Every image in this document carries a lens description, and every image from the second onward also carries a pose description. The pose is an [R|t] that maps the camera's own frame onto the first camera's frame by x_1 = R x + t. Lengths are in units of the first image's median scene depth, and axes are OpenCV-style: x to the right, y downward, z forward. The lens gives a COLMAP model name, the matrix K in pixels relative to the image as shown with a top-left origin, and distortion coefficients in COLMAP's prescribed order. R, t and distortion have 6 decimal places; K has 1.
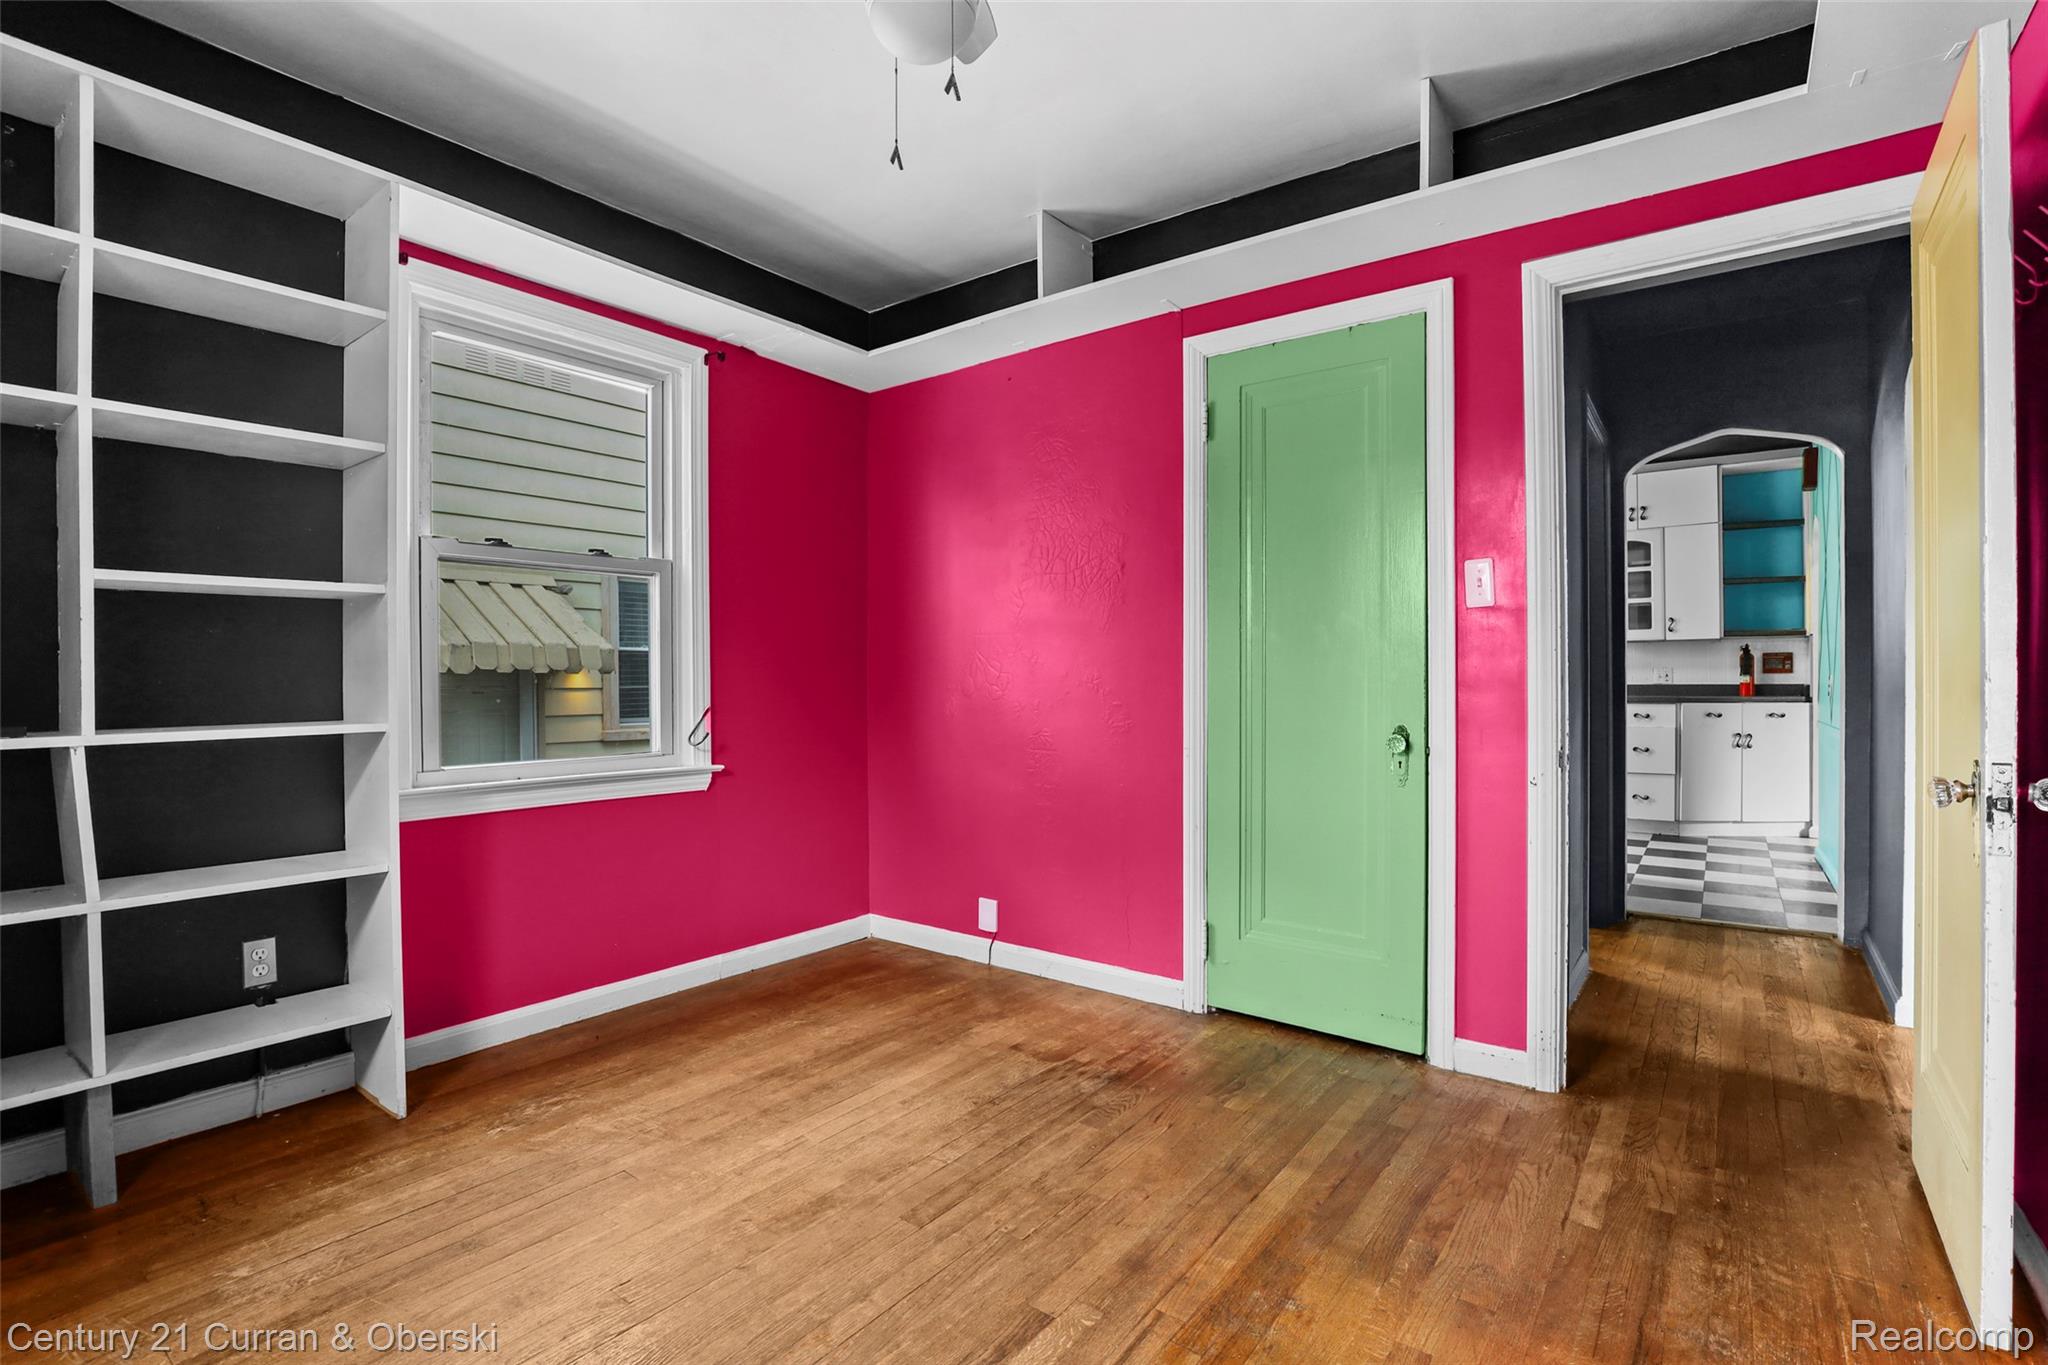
lens RADIAL K [[959.5, 0, 1025.3], [0, 959.5, 680.7], [0, 0, 1]] dist [-0.022986, 0.002248]
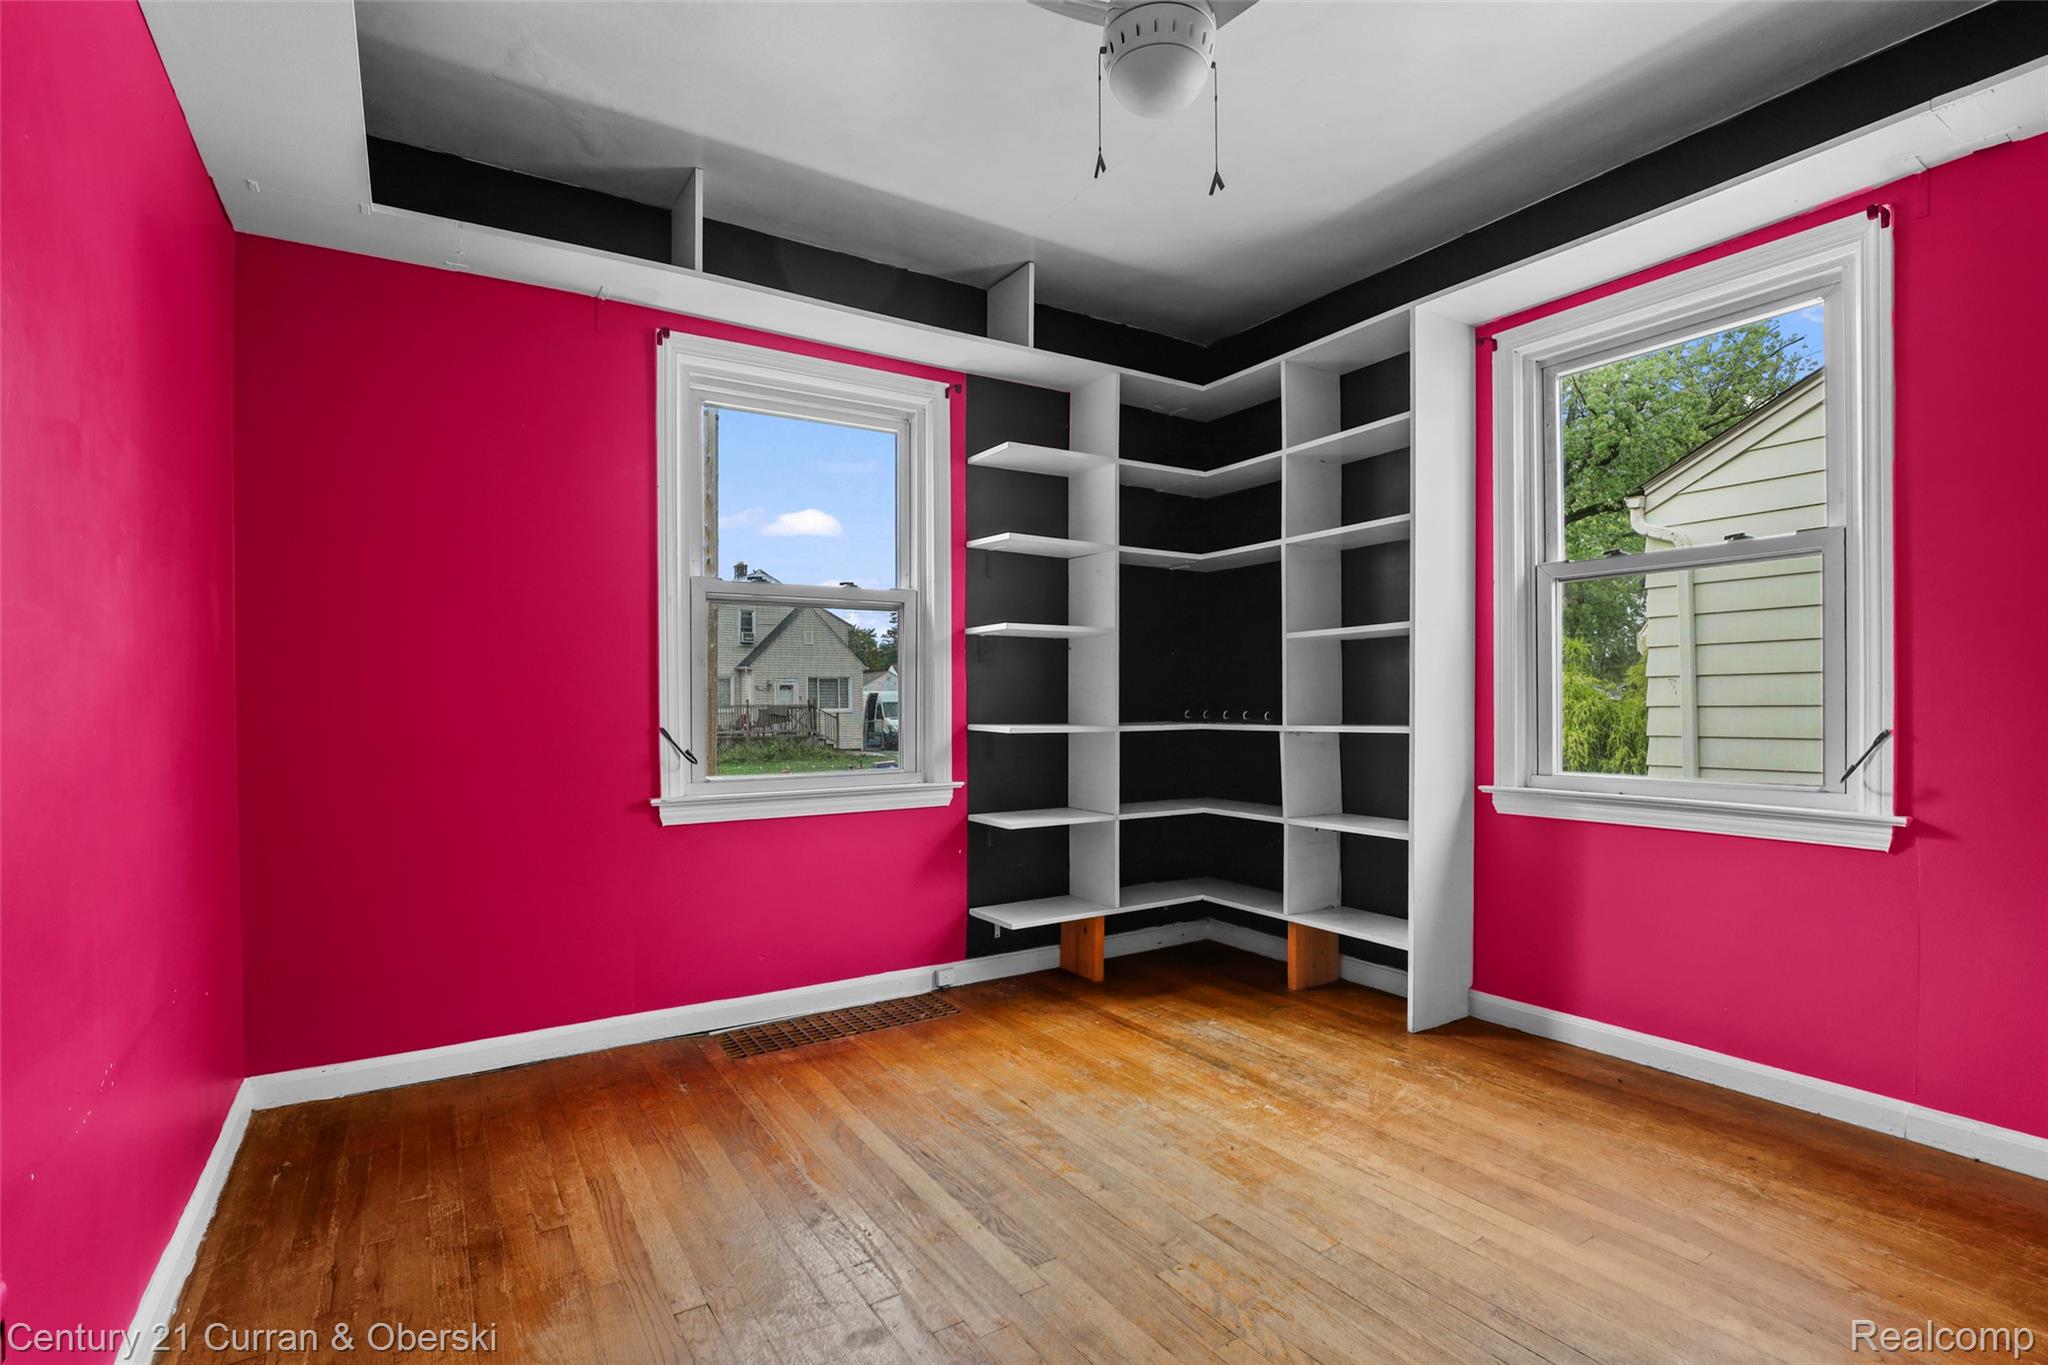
lens RADIAL K [[959.5, 0, 1029.9], [0, 959.5, 715.7], [0, 0, 1]] dist [-0.022986, 0.002248]
pose [[-0.354117, 0.015393, -0.935075, 0.678483], [0.007993, 0.999878, 0.013433, 0.004618], [0.935167, -0.002717, -0.354196, 0.886506]]
